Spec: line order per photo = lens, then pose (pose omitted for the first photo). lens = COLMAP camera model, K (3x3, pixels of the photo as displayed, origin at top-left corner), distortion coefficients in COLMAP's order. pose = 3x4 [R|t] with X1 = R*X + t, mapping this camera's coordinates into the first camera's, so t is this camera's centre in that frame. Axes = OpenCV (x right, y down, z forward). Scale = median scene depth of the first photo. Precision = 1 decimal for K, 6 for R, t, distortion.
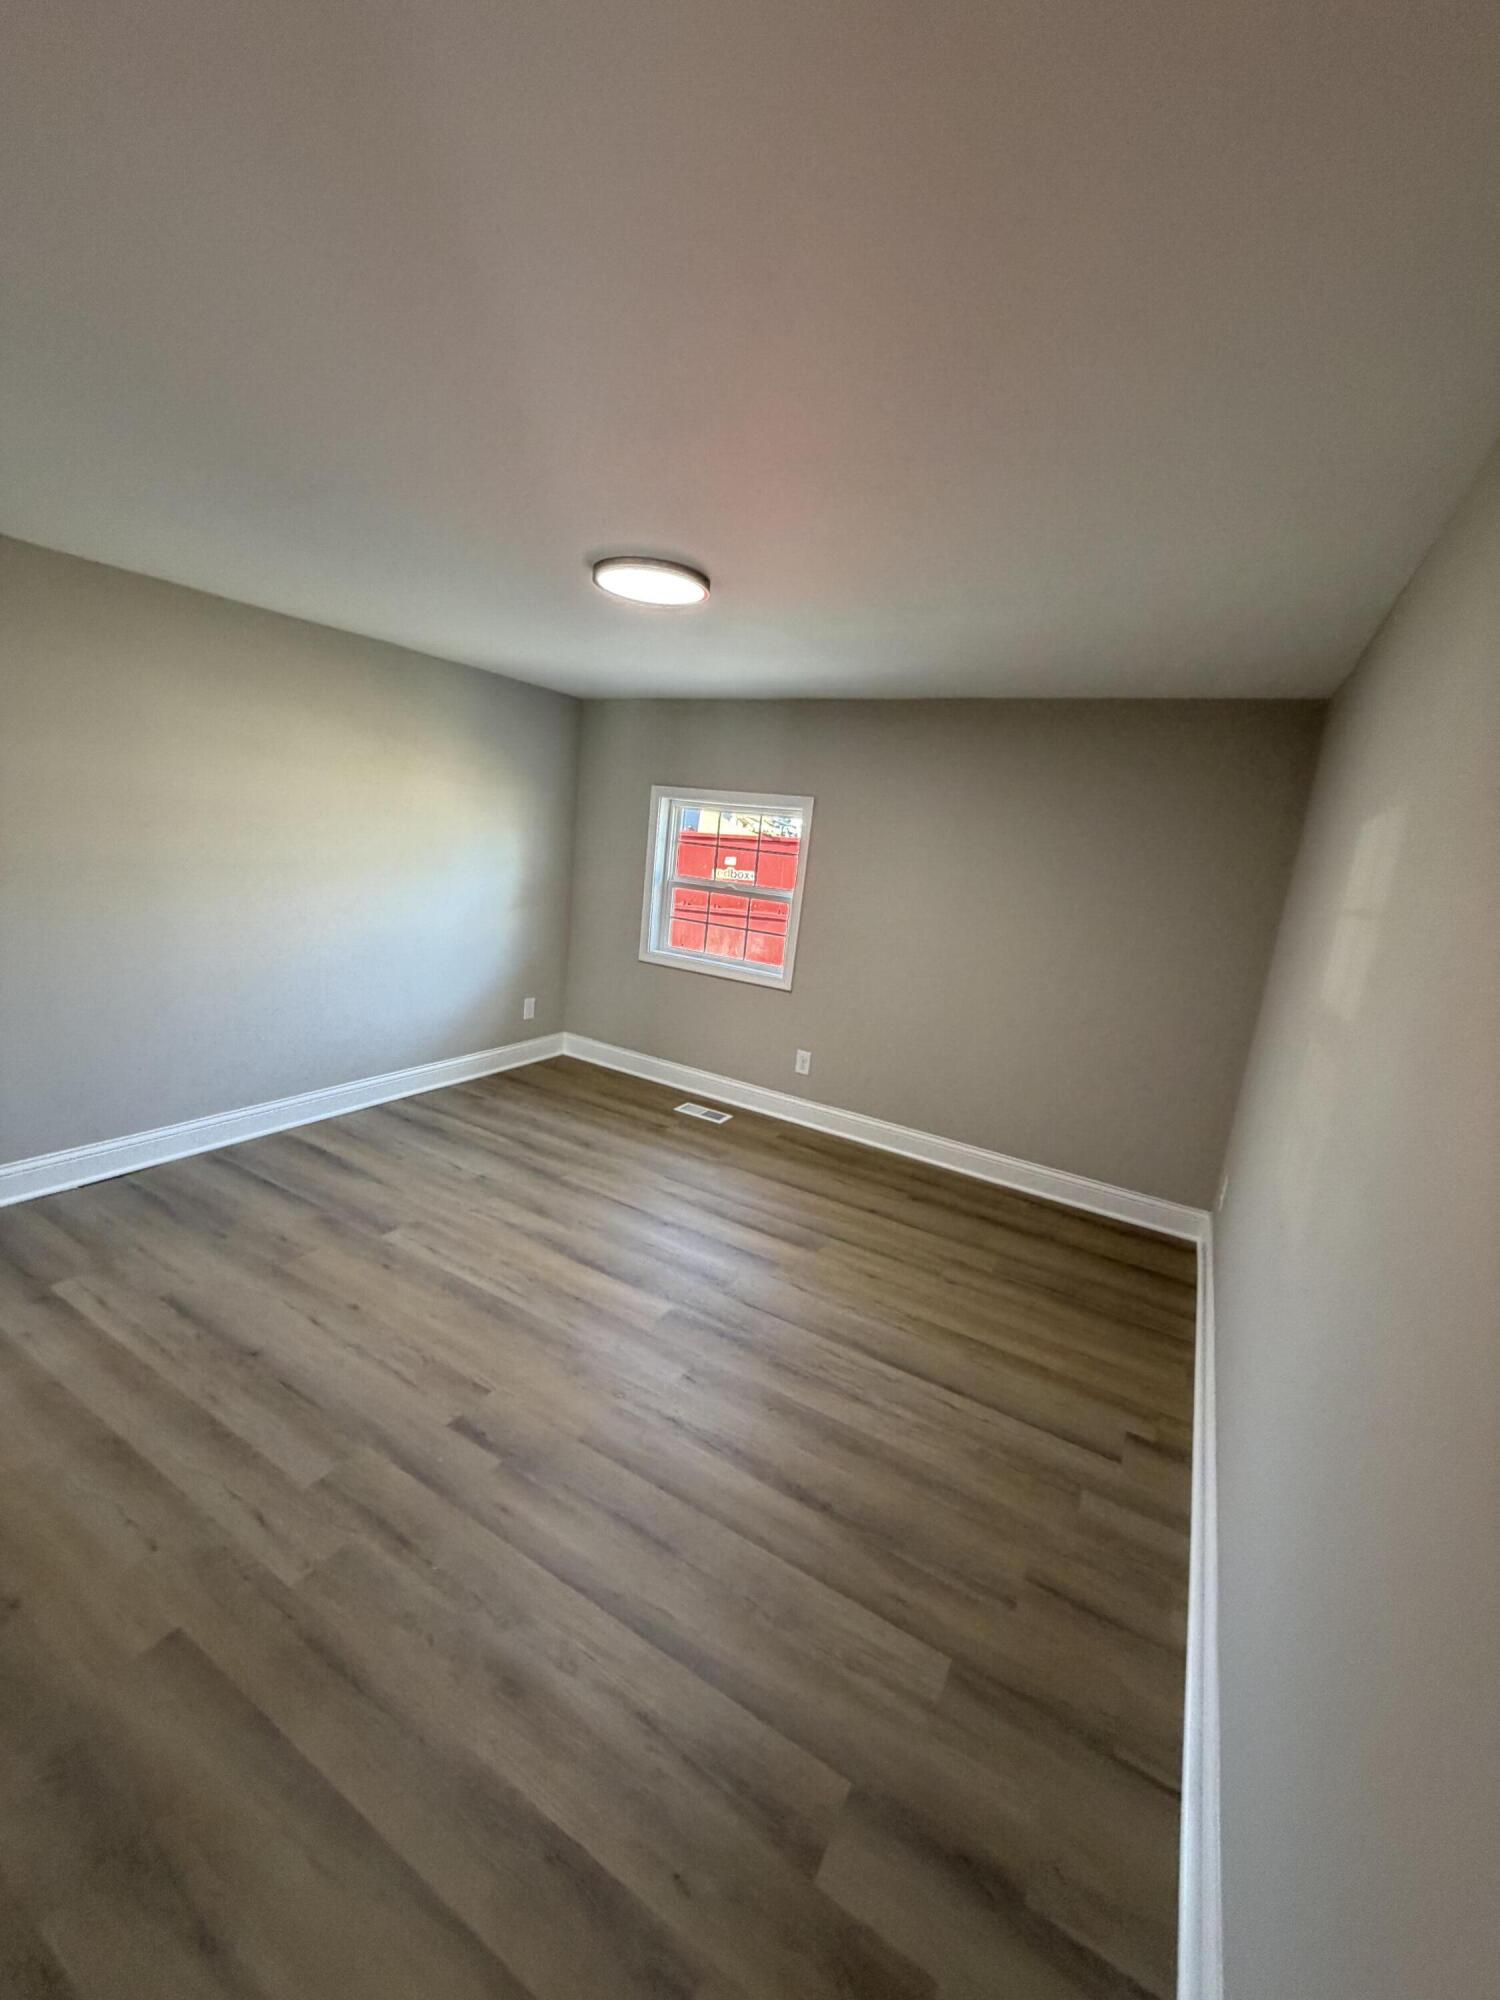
lens RADIAL K [[797.1, 0, 751.8], [0, 797.1, 999.7], [0, 0, 1]] dist [-0.001037, 0.000283]
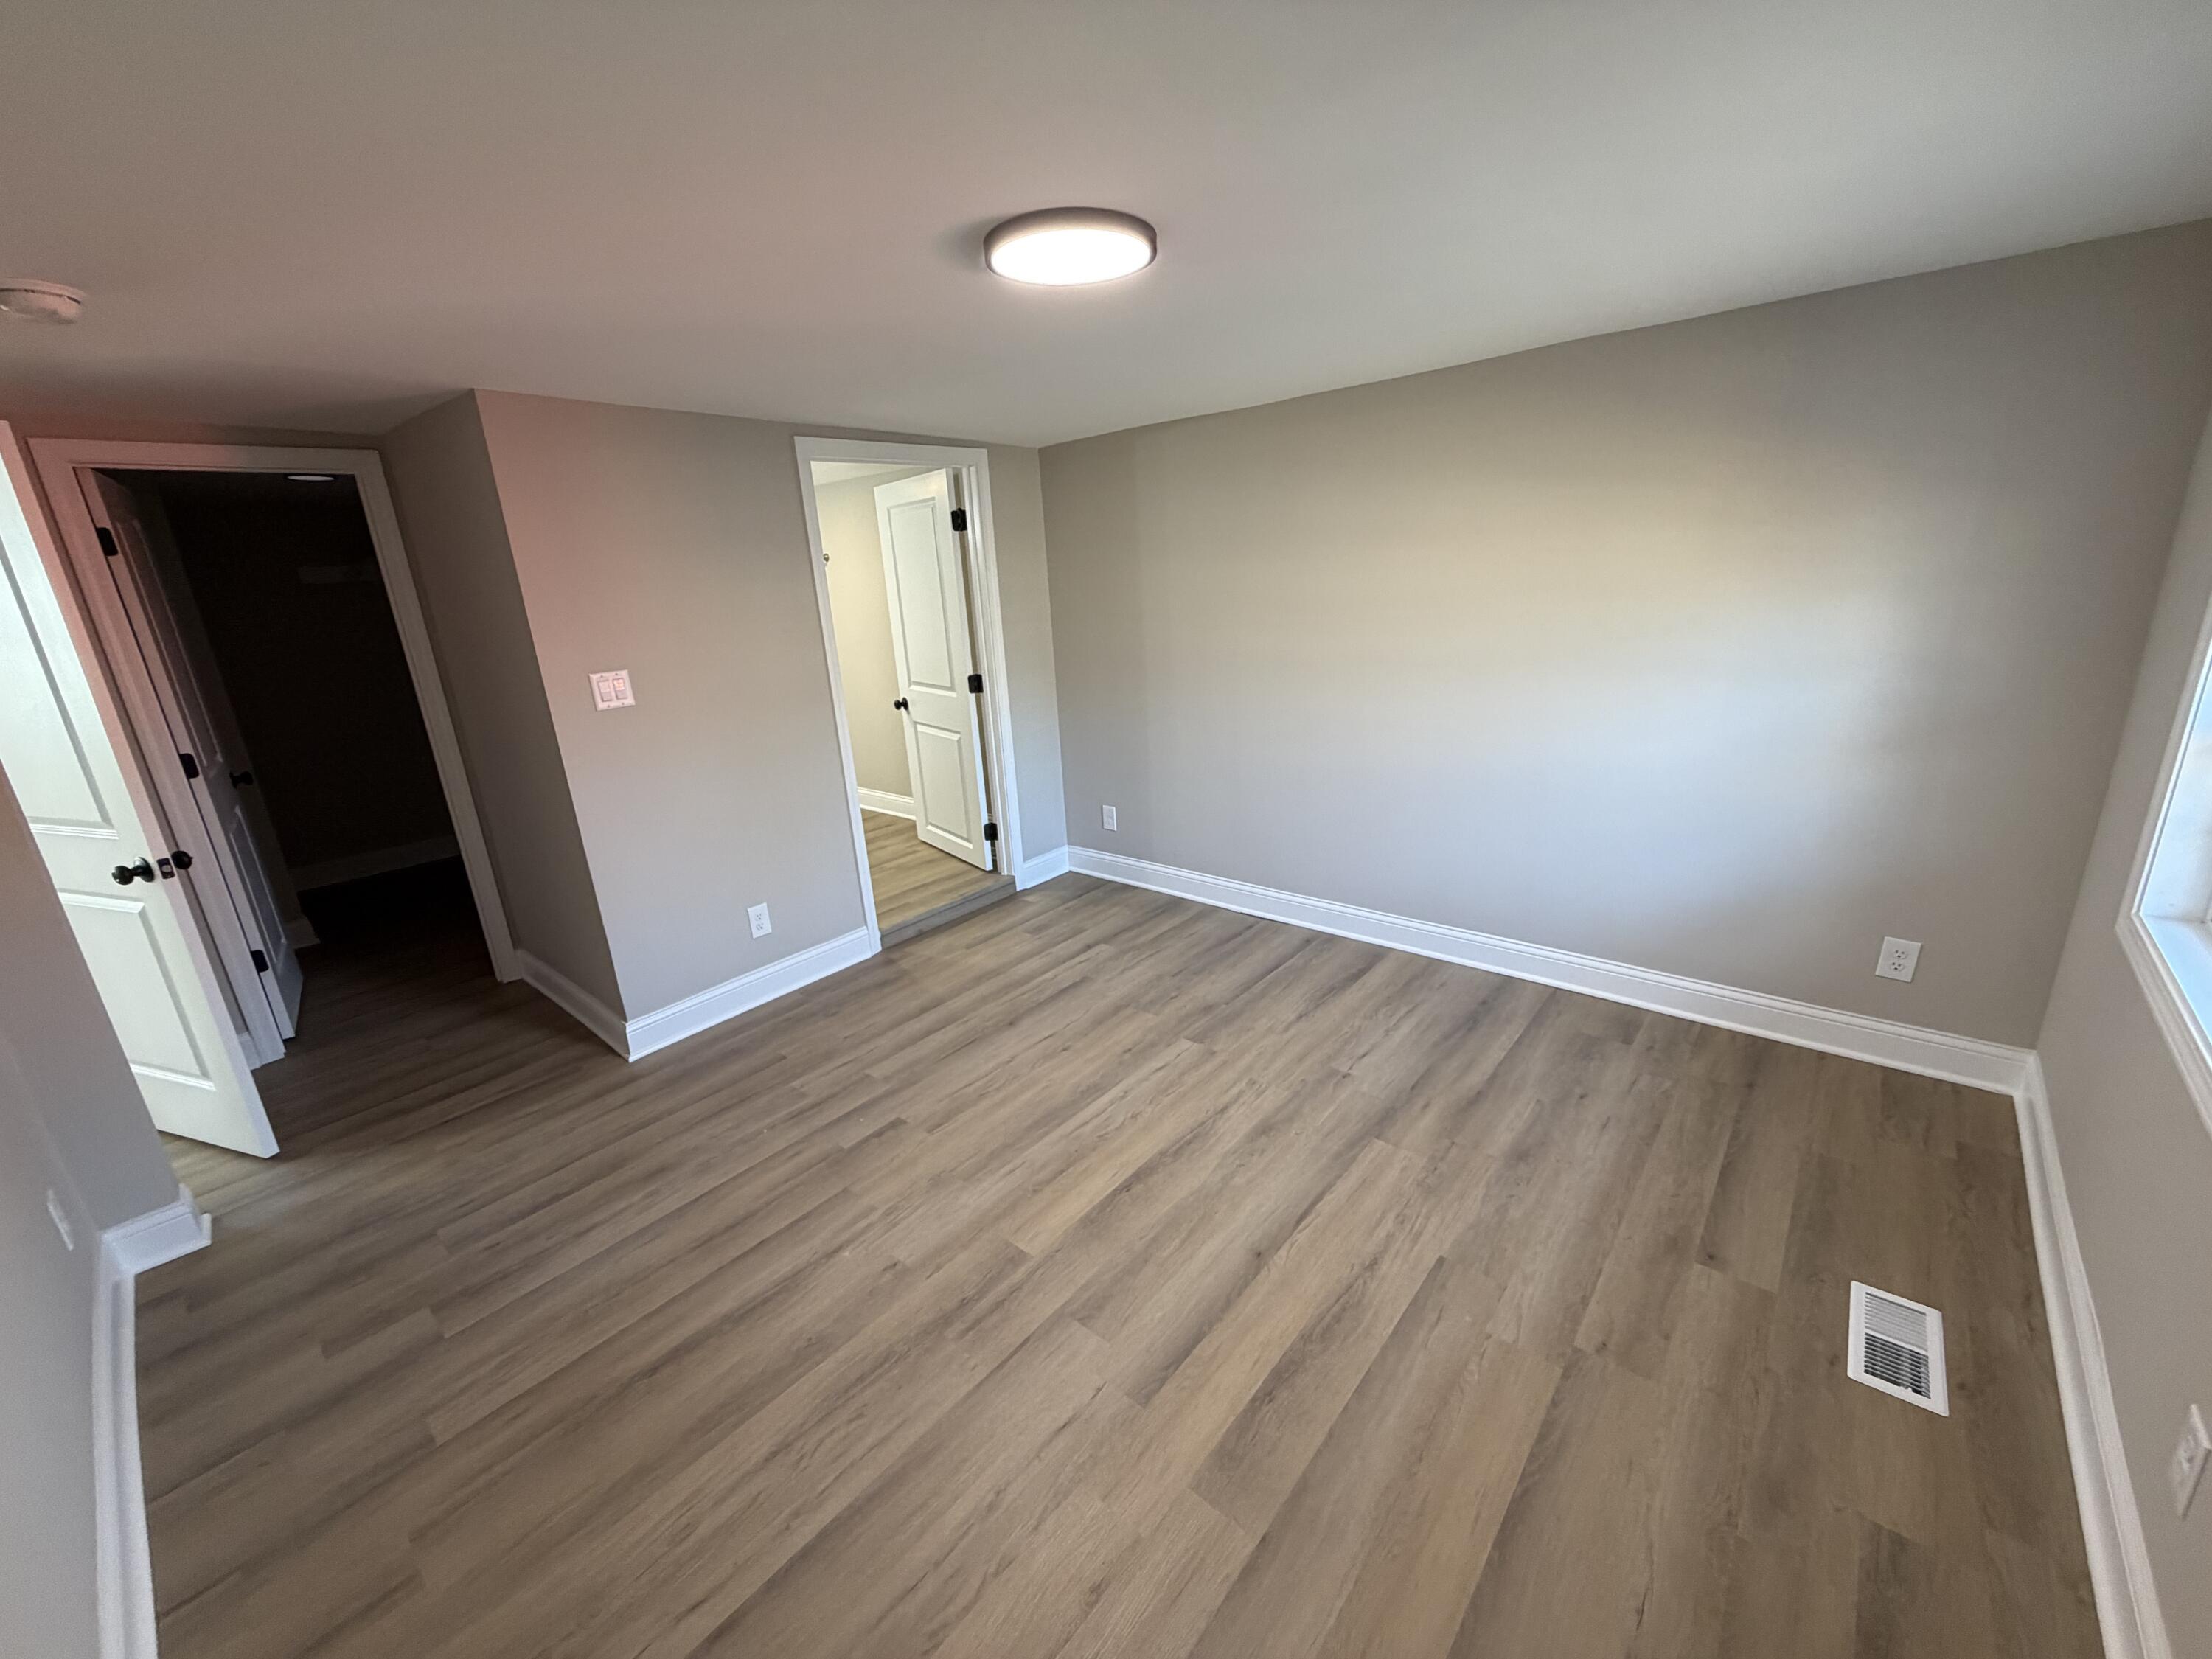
lens RADIAL K [[881.6, 0, 1100.1], [0, 881.6, 830.4], [0, 0, 1]] dist [-0.001037, 0.000283]
pose [[-0.205781, 0.195222, -0.958928, 0.585396], [-0.161940, 0.959596, 0.230110, -0.196853], [0.965106, 0.202641, -0.165853, 1.070783]]
